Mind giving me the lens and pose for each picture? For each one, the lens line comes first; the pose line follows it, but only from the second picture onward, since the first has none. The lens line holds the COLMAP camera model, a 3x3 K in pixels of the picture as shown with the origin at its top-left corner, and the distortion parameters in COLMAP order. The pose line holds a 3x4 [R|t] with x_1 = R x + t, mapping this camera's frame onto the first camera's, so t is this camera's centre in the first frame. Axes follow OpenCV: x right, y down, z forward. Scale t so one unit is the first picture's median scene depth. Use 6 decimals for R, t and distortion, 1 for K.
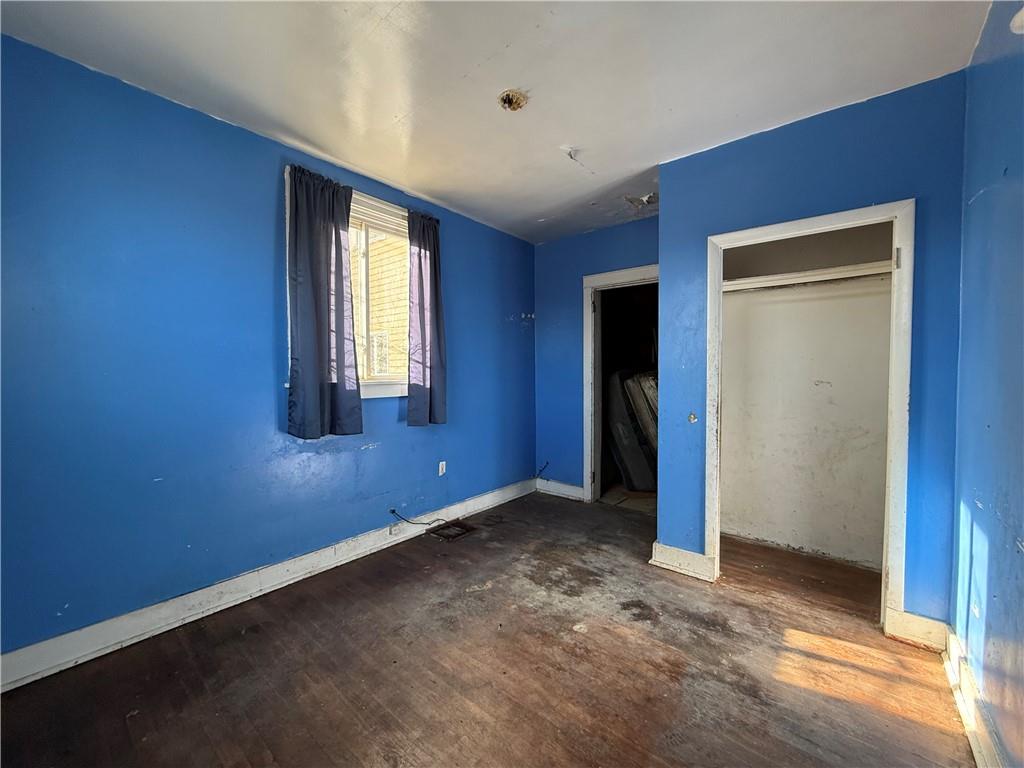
lens RADIAL K [[405.6, 0, 507.1], [0, 405.6, 386.5], [0, 0, 1]] dist [0.000284, 0.000253]
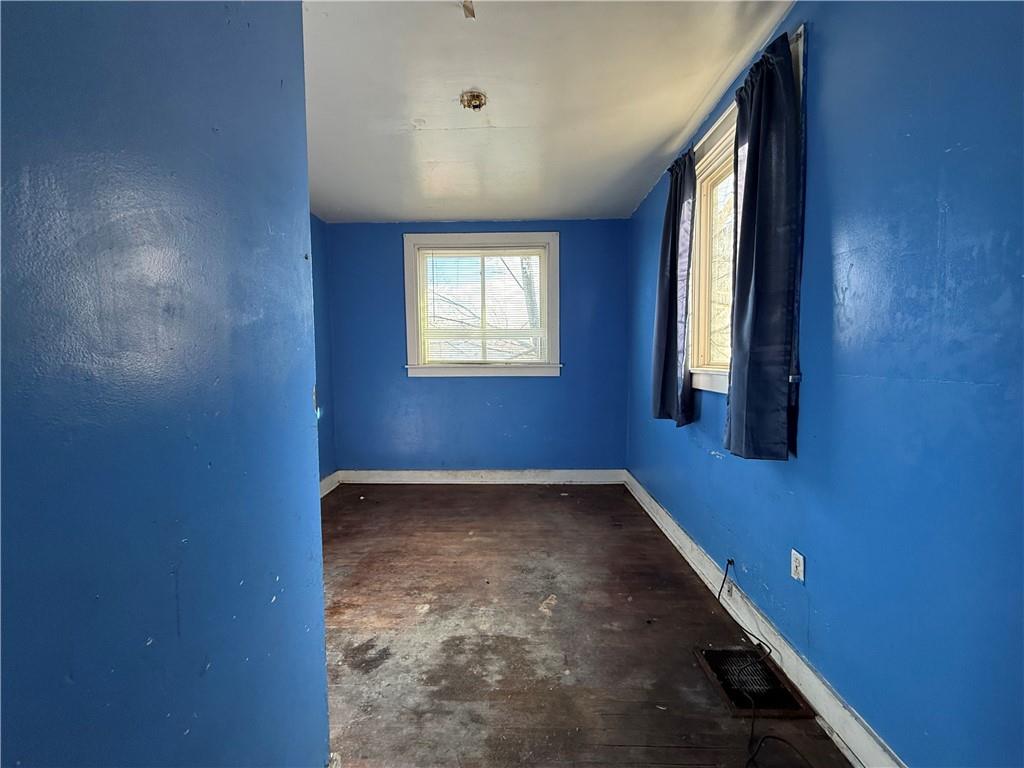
lens RADIAL K [[405.6, 0, 507.2], [0, 405.6, 379.3], [0, 0, 1]] dist [0.000284, 0.000253]
pose [[-0.780248, 0.046056, -0.623772, 0.572404], [-0.011448, 0.996067, 0.087864, -0.072648], [0.625366, 0.075696, -0.776652, 1.716550]]
